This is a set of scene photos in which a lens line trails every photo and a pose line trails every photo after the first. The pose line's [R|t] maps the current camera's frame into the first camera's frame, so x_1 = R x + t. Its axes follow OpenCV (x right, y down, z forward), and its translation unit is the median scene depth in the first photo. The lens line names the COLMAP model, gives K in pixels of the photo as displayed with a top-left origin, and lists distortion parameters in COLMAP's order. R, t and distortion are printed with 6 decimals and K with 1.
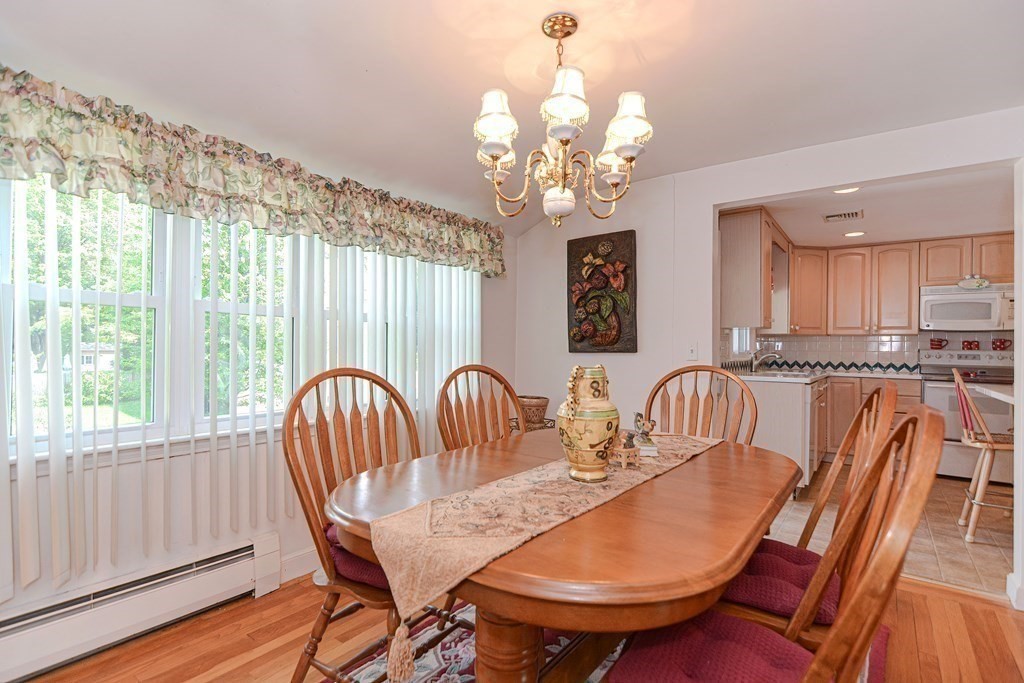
lens RADIAL K [[522.6, 0, 517.5], [0, 522.6, 349.3], [0, 0, 1]] dist [0.012257, -0.001039]
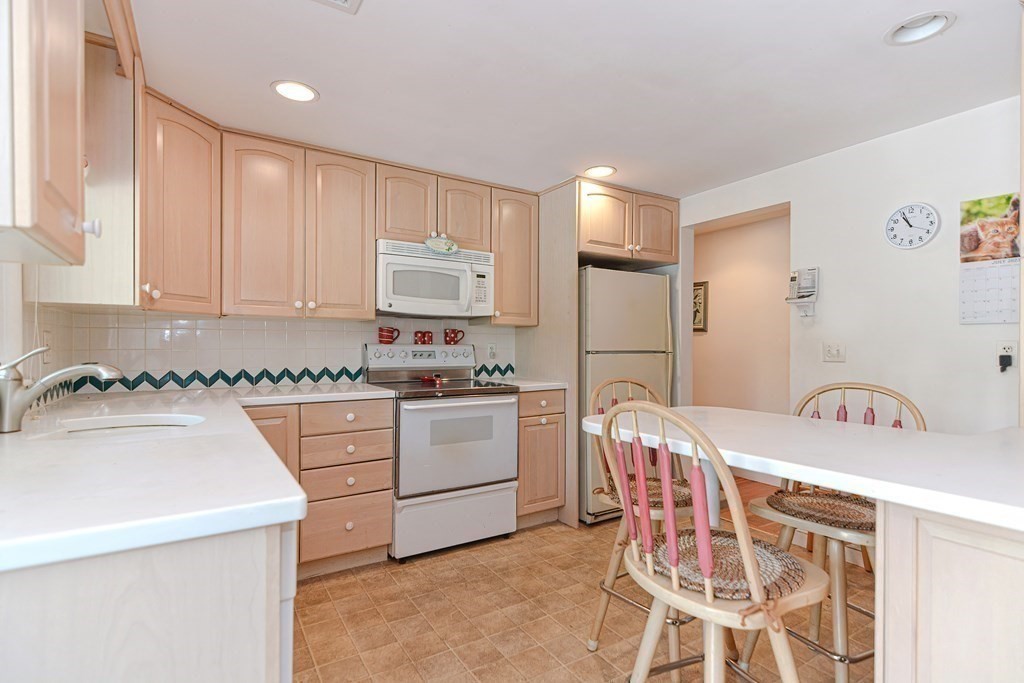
lens RADIAL K [[499.5, 0, 519.9], [0, 499.5, 342.9], [0, 0, 1]] dist [0.017451, -0.010141]
pose [[0.387265, -0.009633, 0.921918, 0.322541], [-0.000604, 0.999943, 0.010702, -0.008030], [-0.921968, -0.004702, 0.387237, 0.671516]]
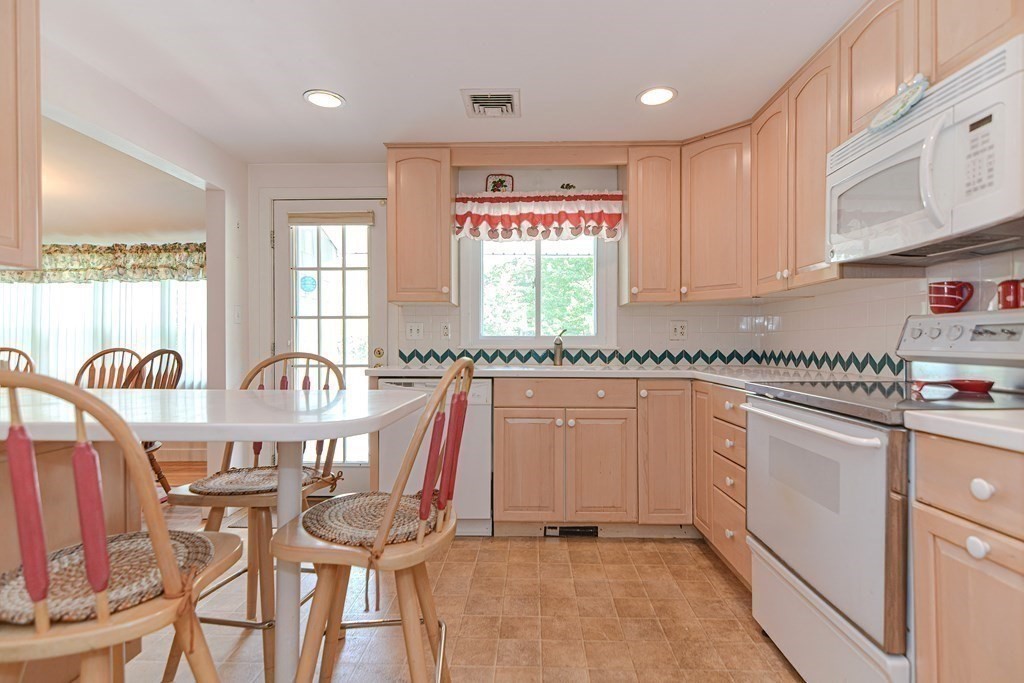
lens RADIAL K [[499.5, 0, 517.2], [0, 499.5, 346.5], [0, 0, 1]] dist [0.017451, -0.010141]
pose [[0.546353, -0.004849, -0.837541, 1.008939], [0.007186, 0.999974, -0.001101, 0.022677], [0.837524, -0.005417, 0.546374, 0.639679]]
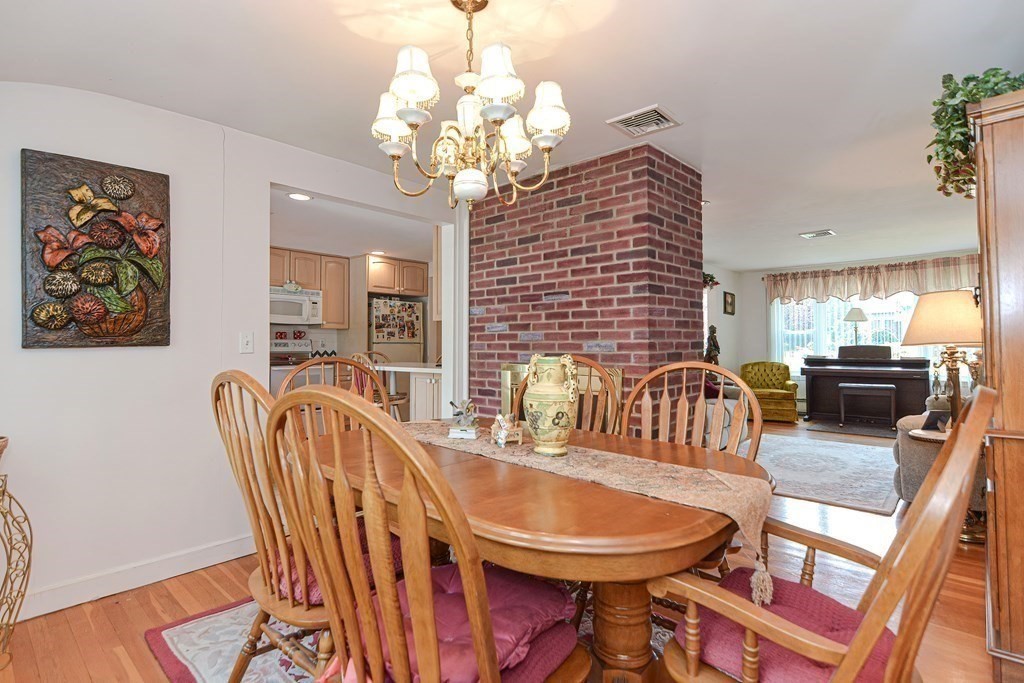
lens RADIAL K [[499.5, 0, 509.8], [0, 499.5, 330.5], [0, 0, 1]] dist [0.017451, -0.010141]
pose [[0.144396, 0.013099, 0.989433, -0.270880], [-0.000876, 0.999914, -0.013110, -0.004300], [-0.989520, 0.001026, 0.144395, 0.301751]]
